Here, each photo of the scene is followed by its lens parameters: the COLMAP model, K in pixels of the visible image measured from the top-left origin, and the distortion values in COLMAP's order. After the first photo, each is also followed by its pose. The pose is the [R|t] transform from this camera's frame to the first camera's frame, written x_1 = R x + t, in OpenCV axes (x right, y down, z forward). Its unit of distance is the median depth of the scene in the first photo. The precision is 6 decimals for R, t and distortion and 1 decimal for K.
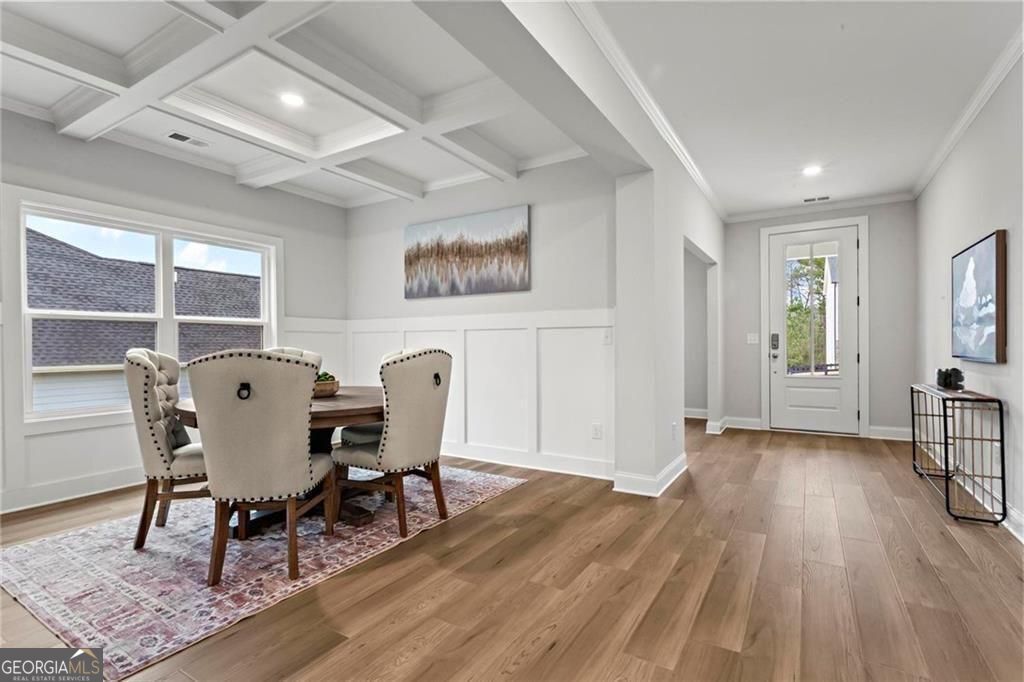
lens RADIAL K [[481.8, 0, 516.8], [0, 481.8, 347.3], [0, 0, 1]] dist [0.000372, 0.000155]
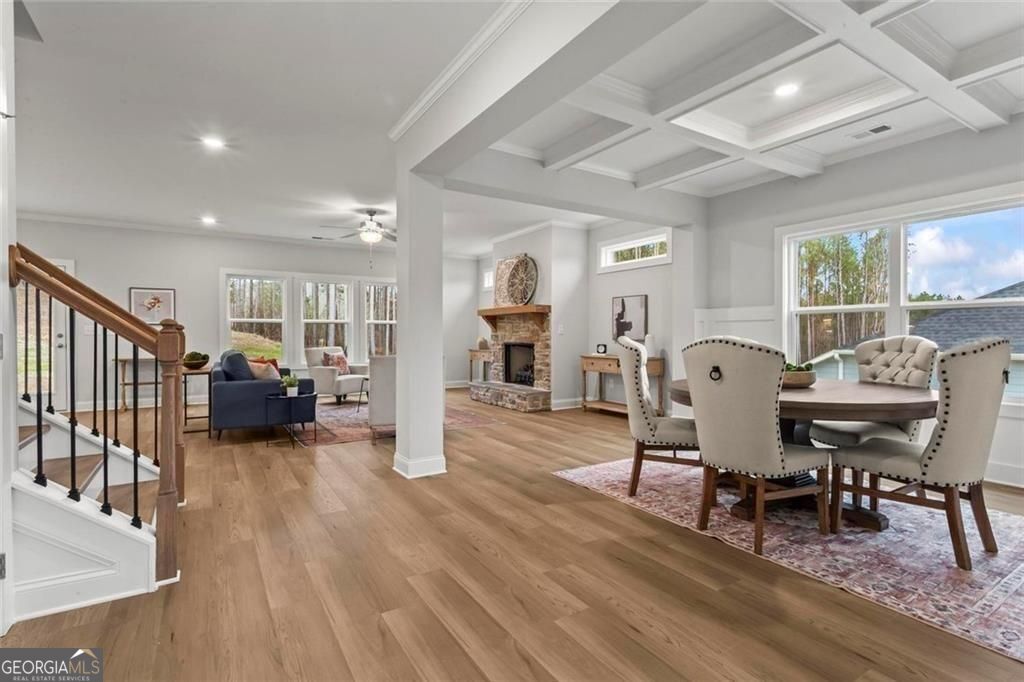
lens RADIAL K [[489.3, 0, 513.8], [0, 489.3, 337.2], [0, 0, 1]] dist [-0.001626, -0.000592]
pose [[-0.444396, 0.010460, -0.895769, 0.896259], [-0.001796, 0.999919, 0.012568, -0.011046], [0.895829, 0.007194, -0.444341, 1.194738]]
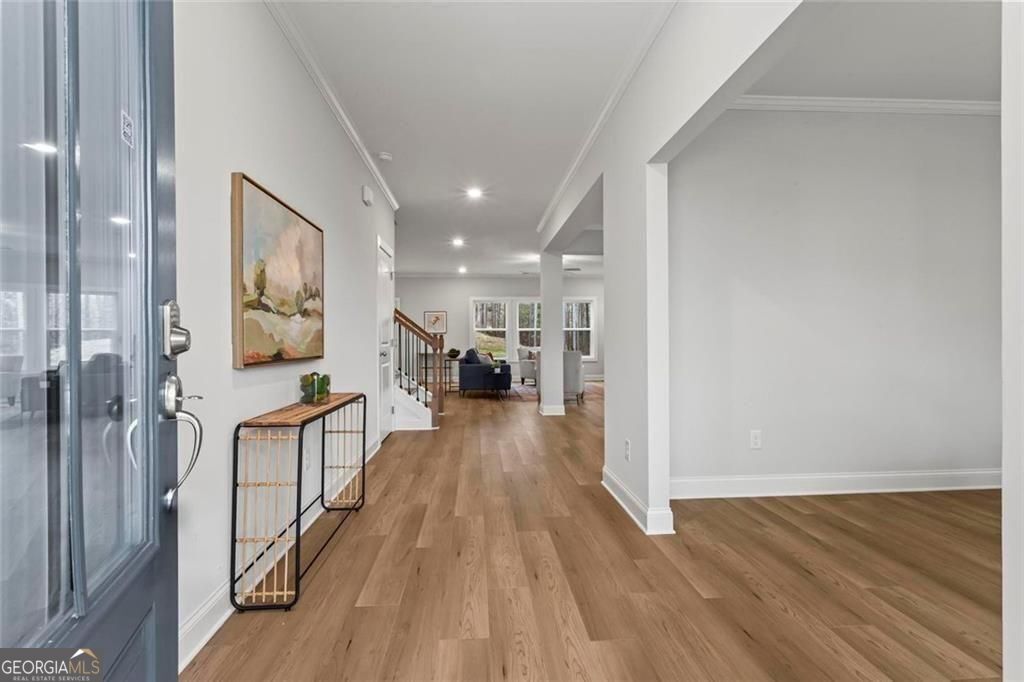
lens RADIAL K [[494.9, 0, 509.2], [0, 494.9, 336.8], [0, 0, 1]] dist [0.000275, 0.000286]
pose [[-0.817147, 0.004203, -0.576415, 1.452086], [0.004637, 0.999989, 0.000718, -0.008644], [0.576411, -0.002087, -0.817157, 2.366263]]
